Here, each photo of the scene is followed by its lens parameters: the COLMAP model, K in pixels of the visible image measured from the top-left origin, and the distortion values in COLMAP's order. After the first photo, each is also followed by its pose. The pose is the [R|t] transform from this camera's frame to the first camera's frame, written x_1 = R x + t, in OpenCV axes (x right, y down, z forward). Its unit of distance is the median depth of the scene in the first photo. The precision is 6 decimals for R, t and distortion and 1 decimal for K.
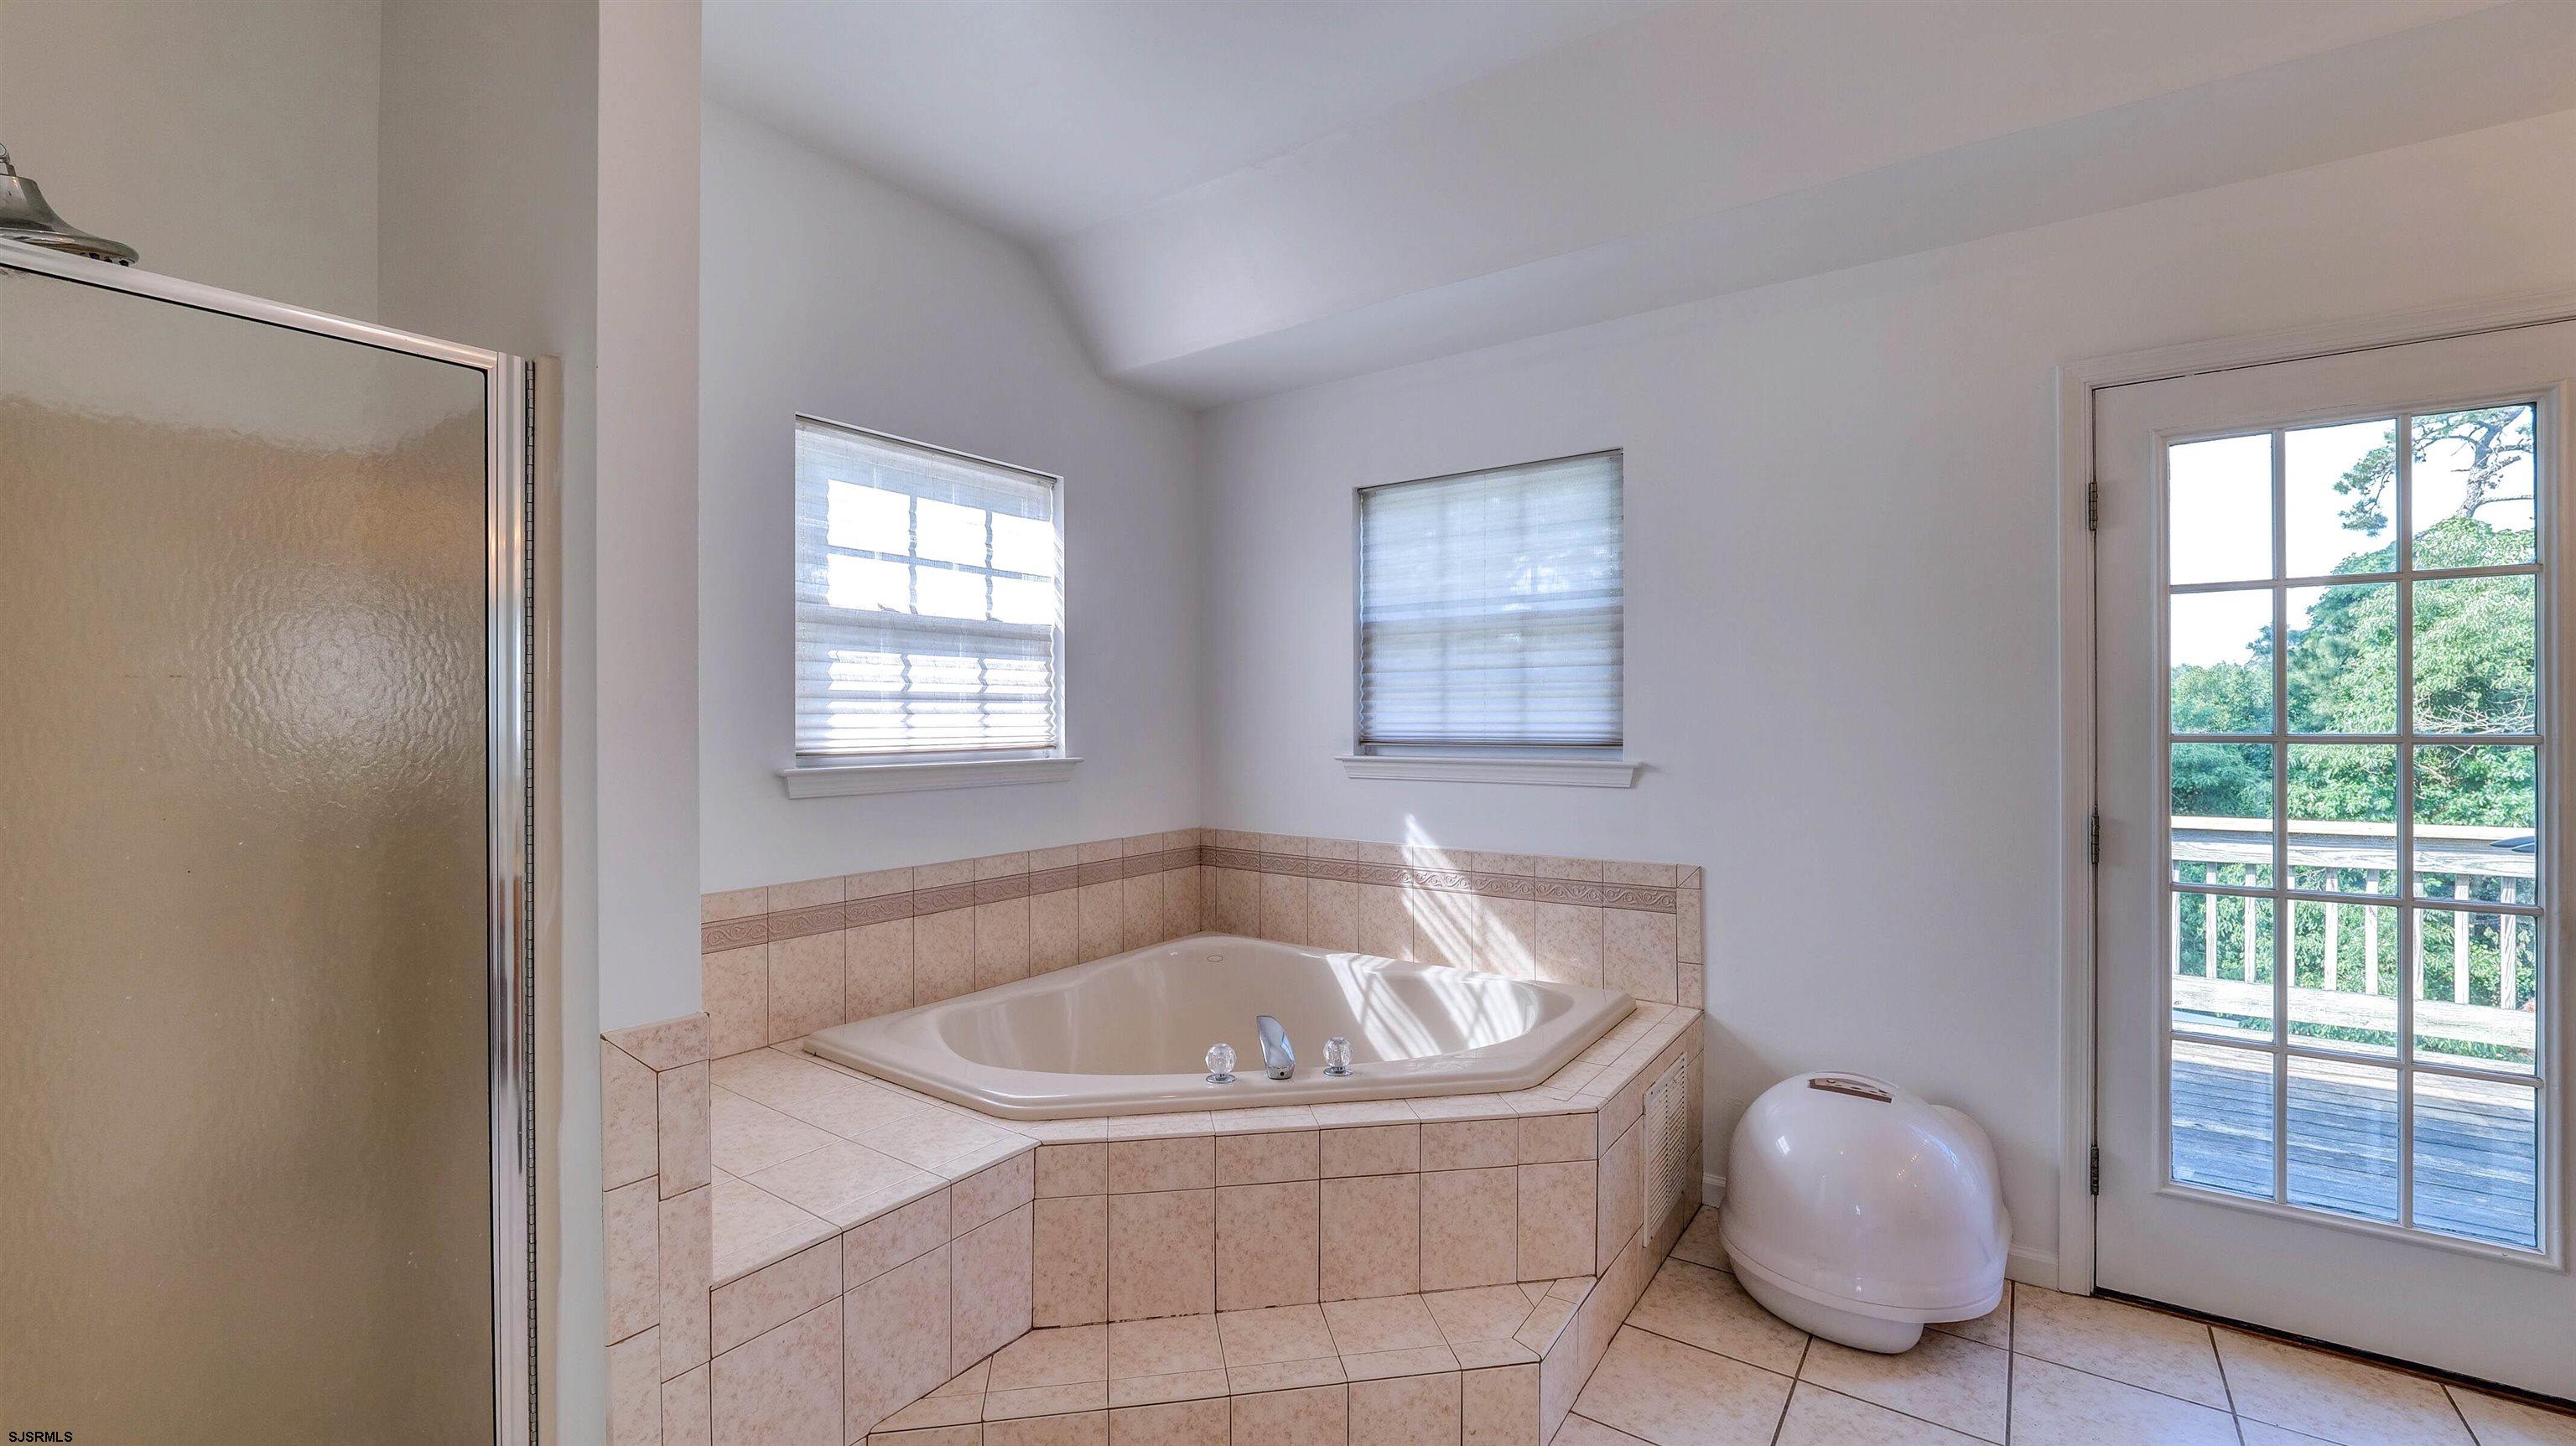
lens RADIAL K [[1040.6, 0, 1279.0], [0, 1040.6, 724.0], [0, 0, 1]] dist [-0.006760, 0.000032]
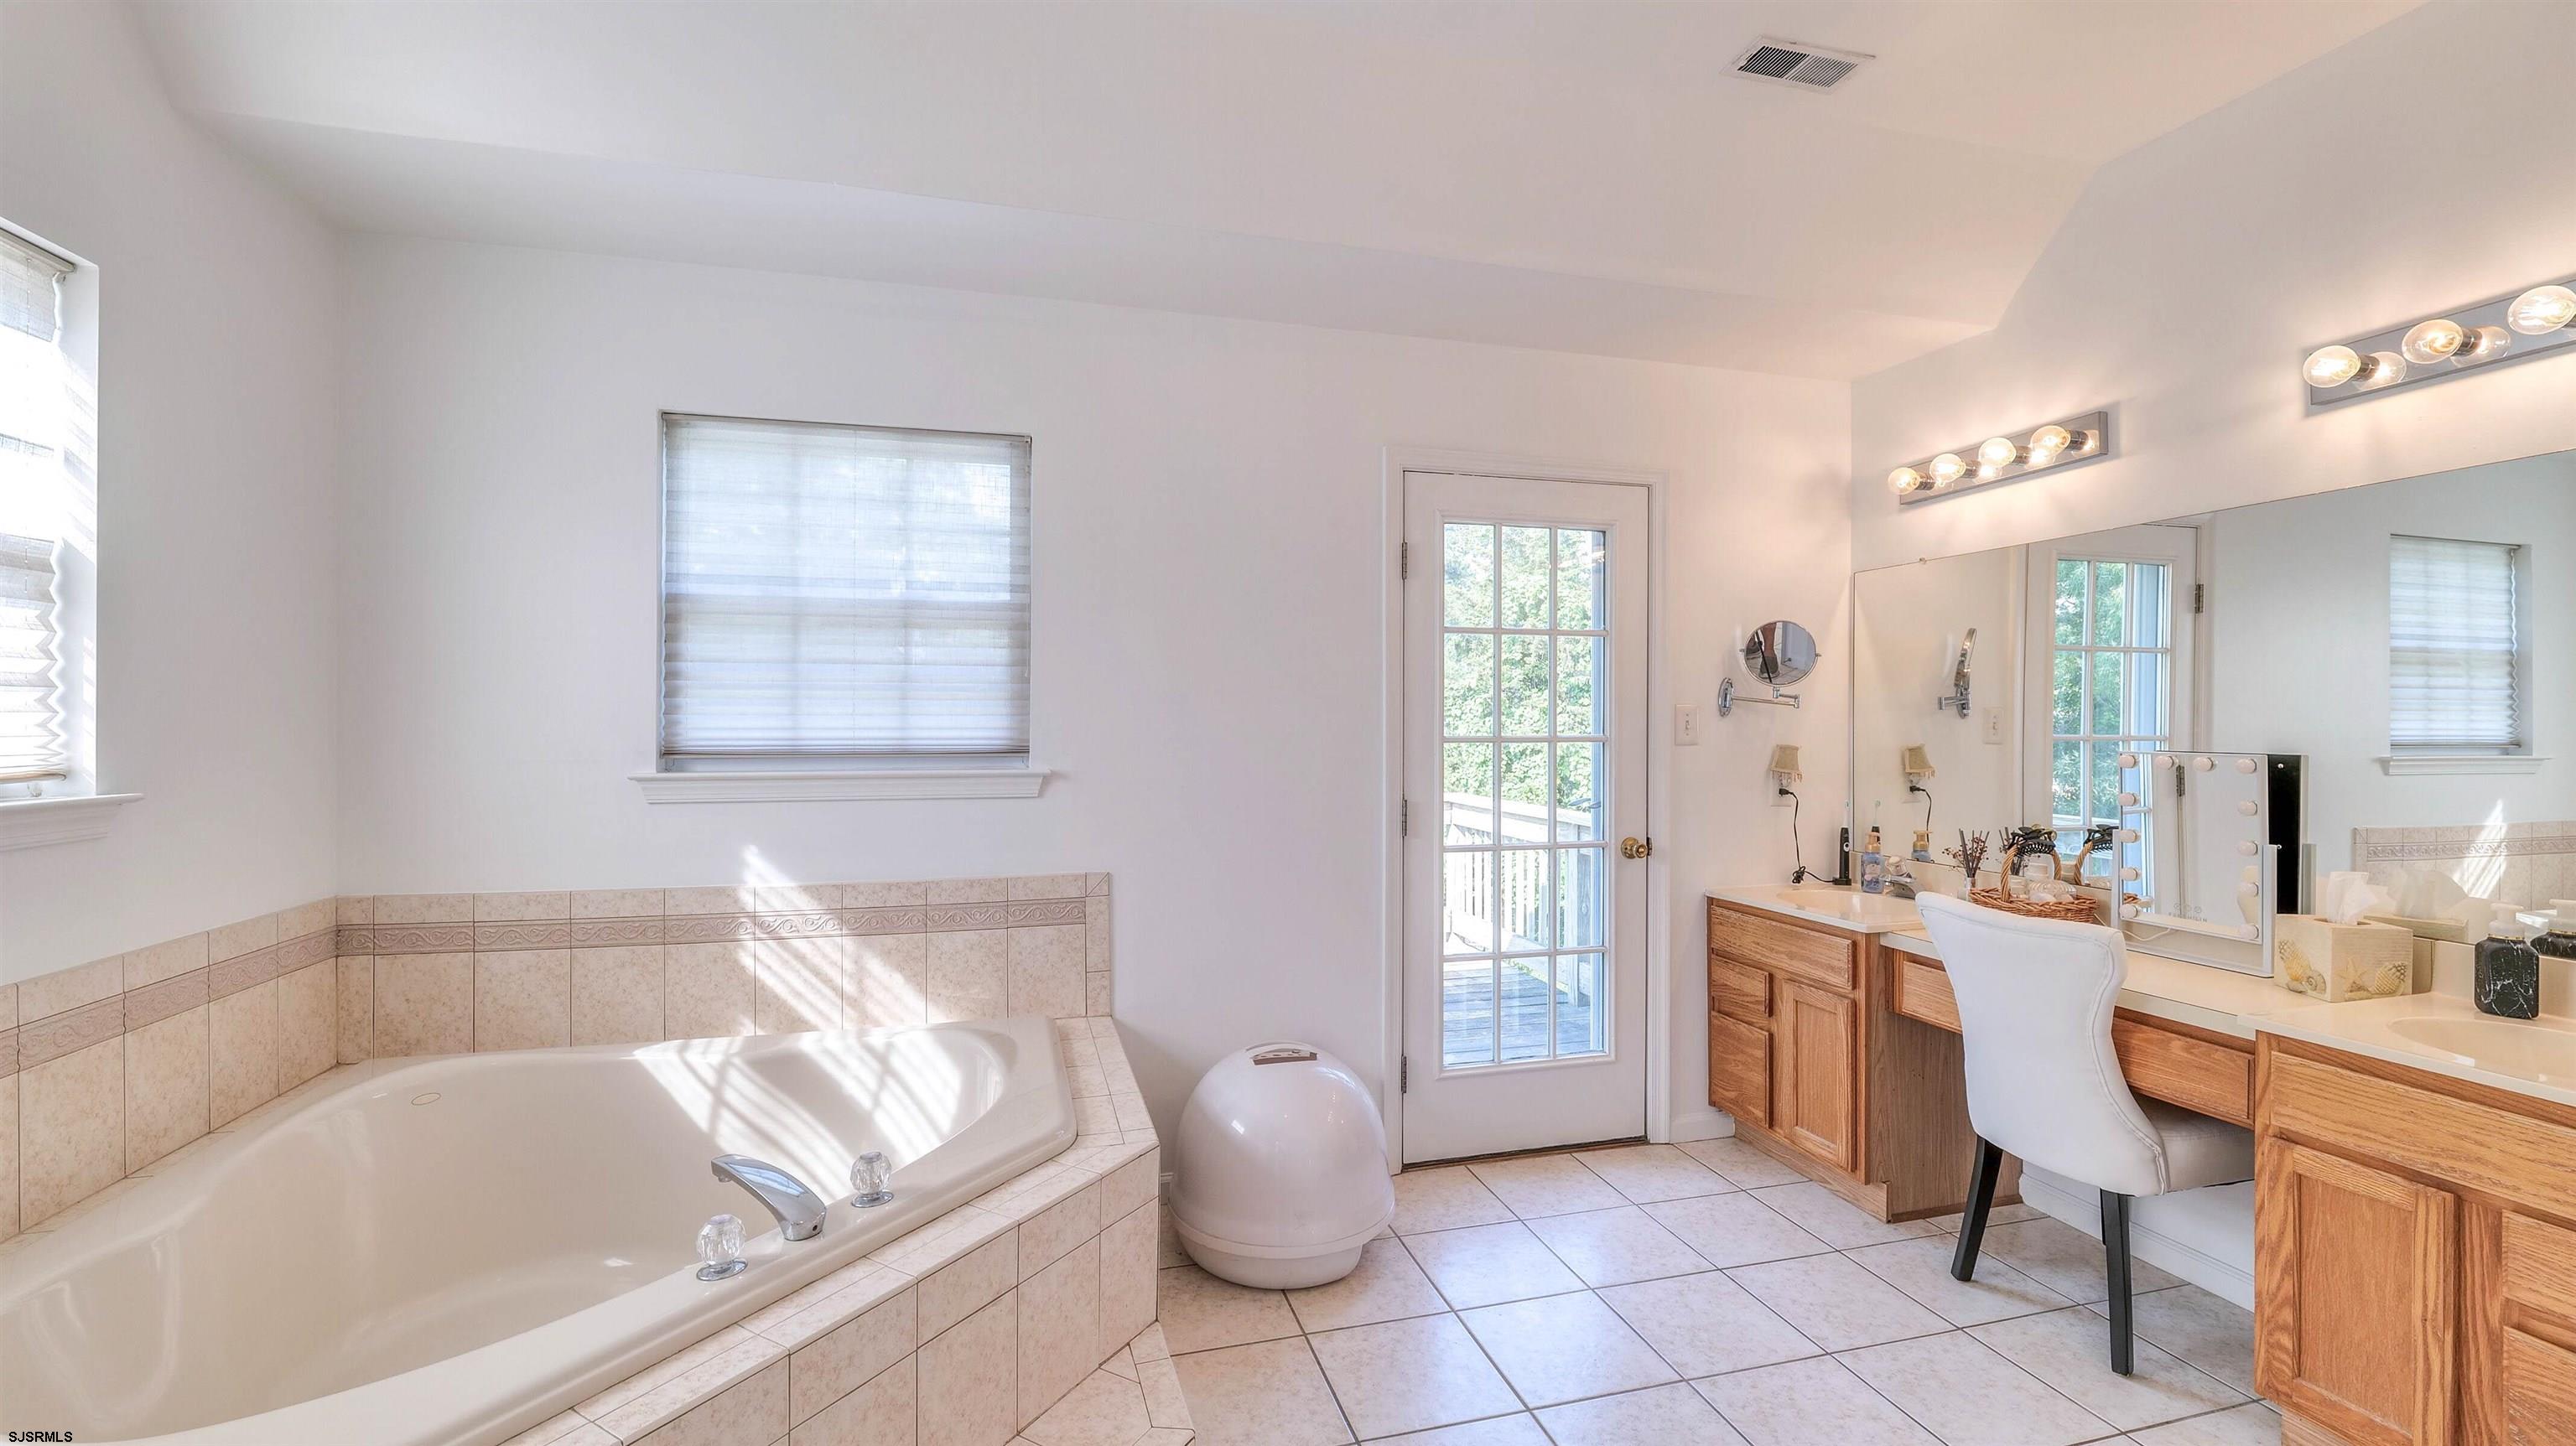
lens RADIAL K [[1040.6, 0, 1279.6], [0, 1040.6, 725.5], [0, 0, 1]] dist [-0.006760, 0.000032]
pose [[0.644979, 0.000796, 0.764200, -0.225566], [0.000618, 0.999999, -0.001563, -0.001950], [-0.764200, 0.001481, 0.644978, 0.207026]]
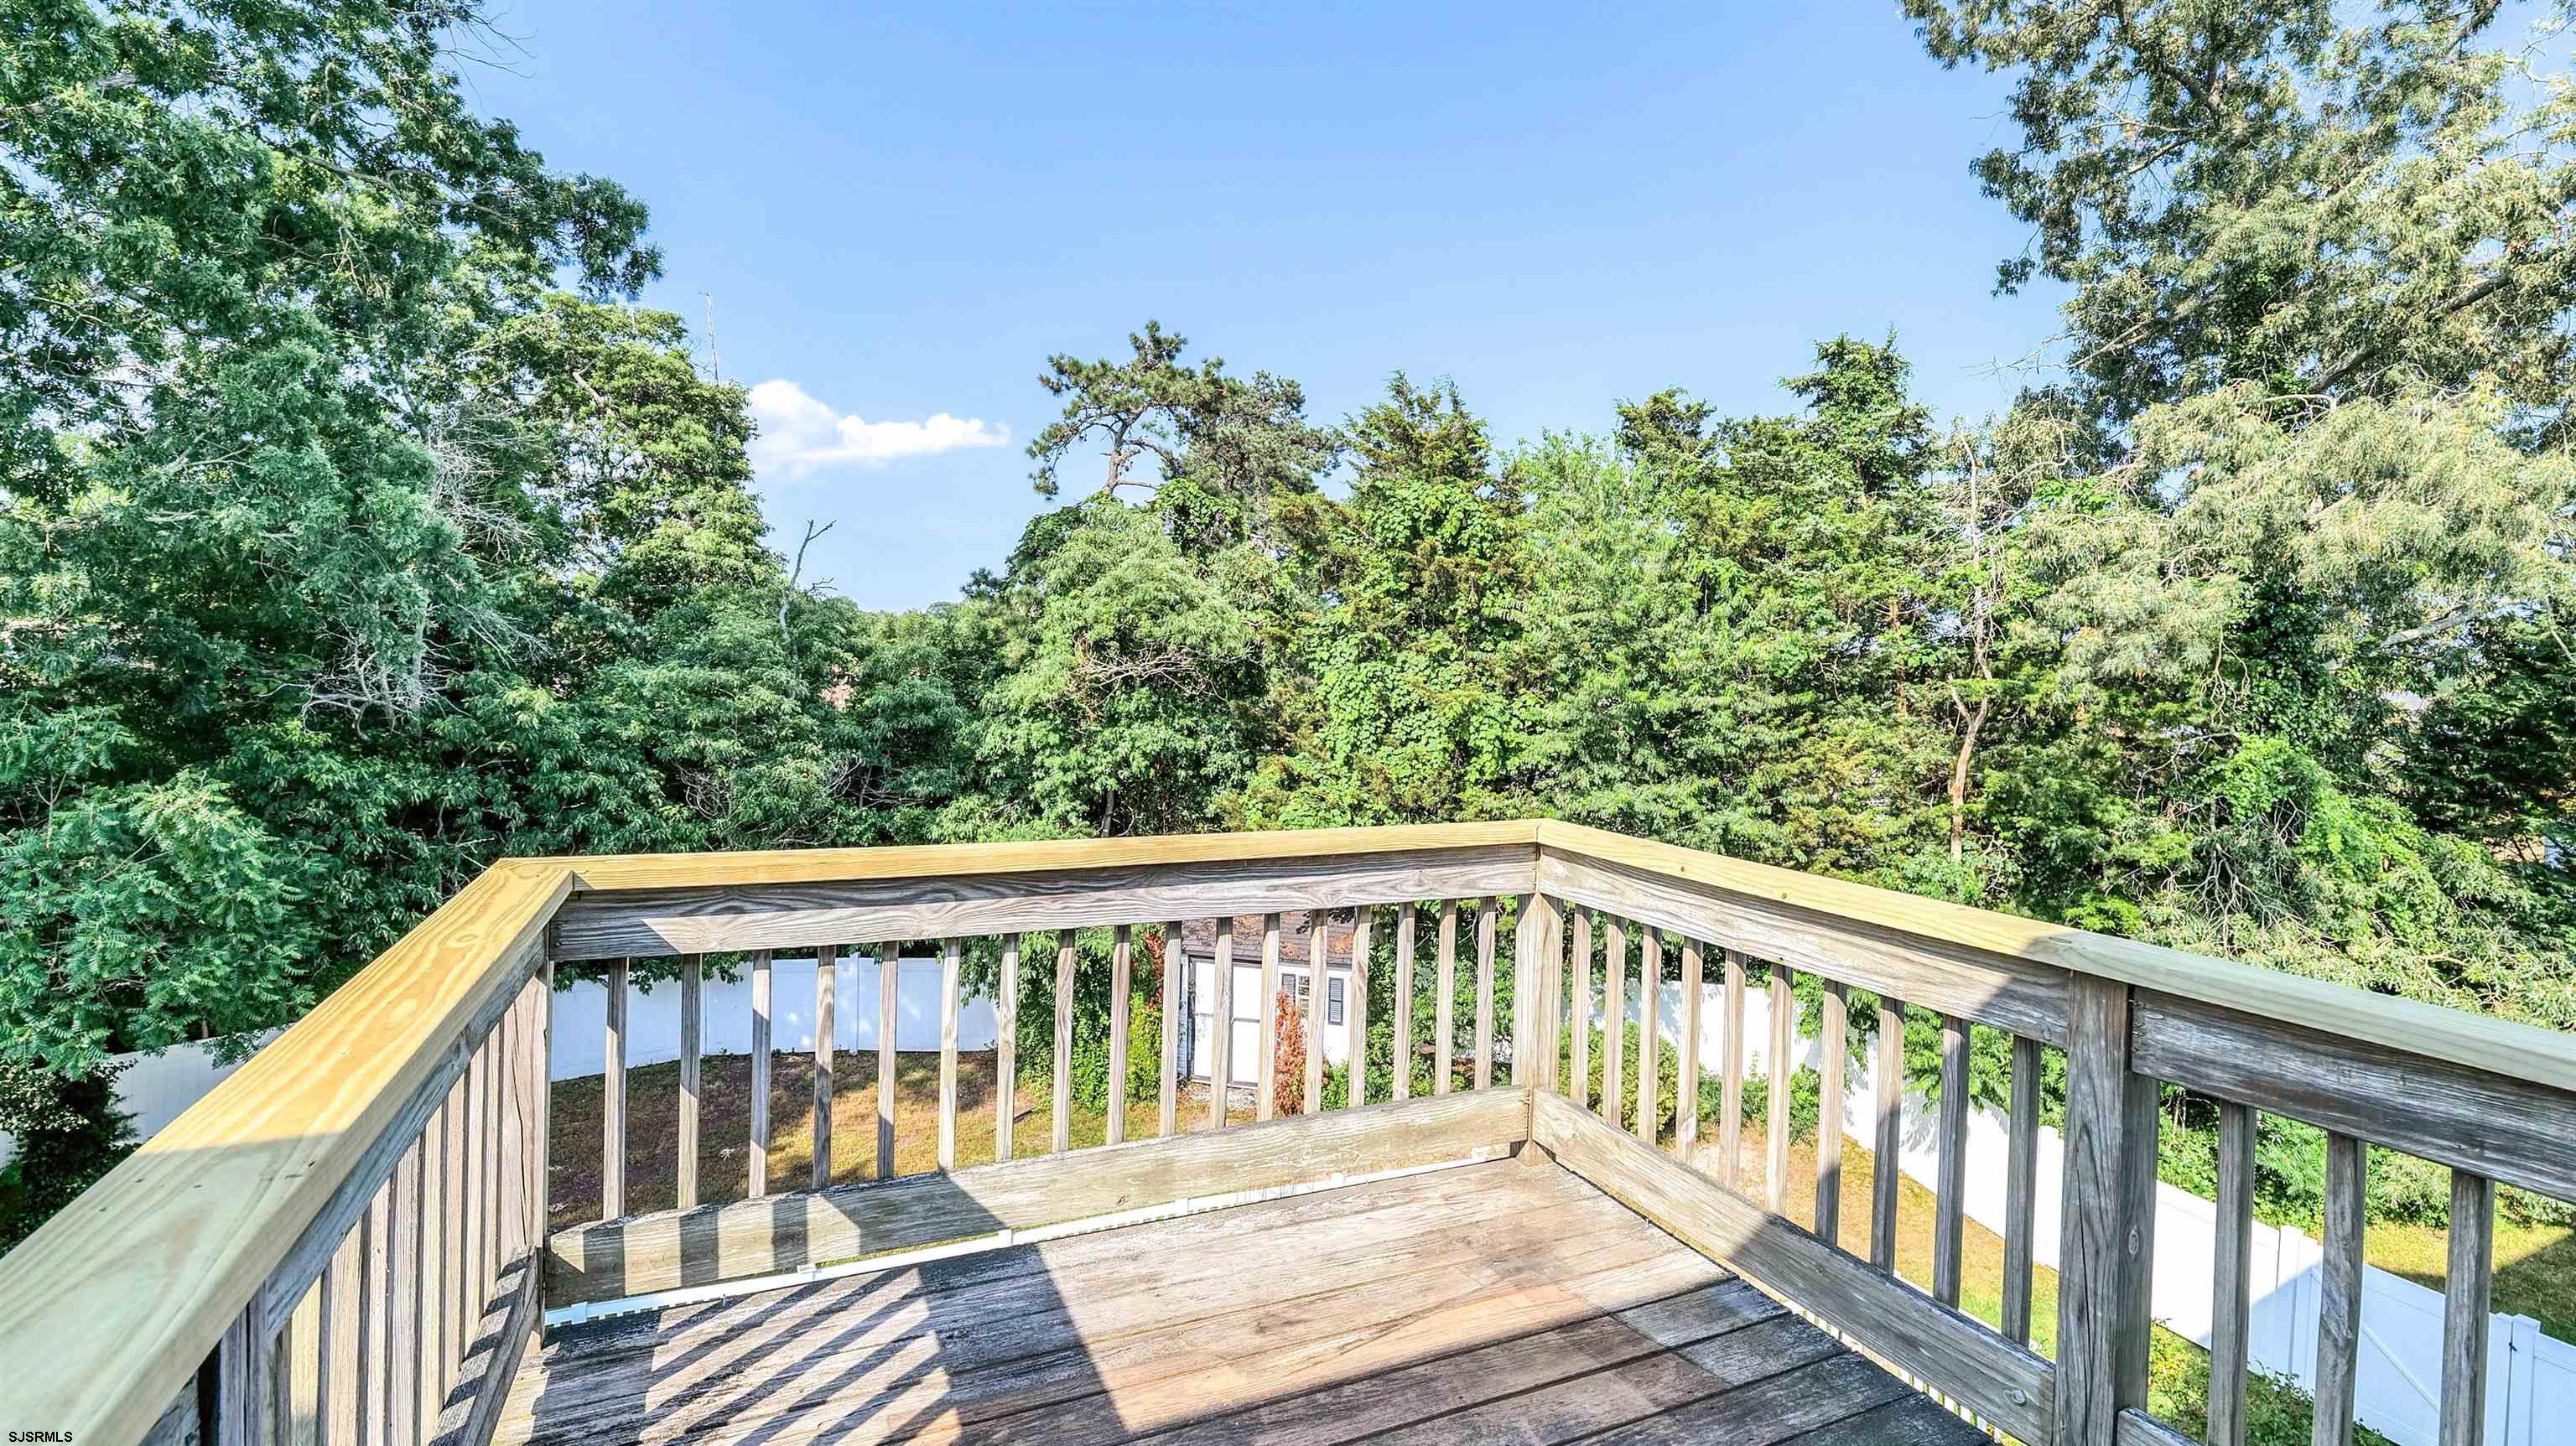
lens RADIAL K [[1040.6, 0, 1287.8], [0, 1040.6, 704.5], [0, 0, 1]] dist [-0.006760, 0.000032]
pose [[0.471121, 0.000230, 0.882069, 1.514112], [-0.029694, 0.999437, 0.015599, 0.111690], [-0.881569, -0.033542, 0.470862, 1.912557]]
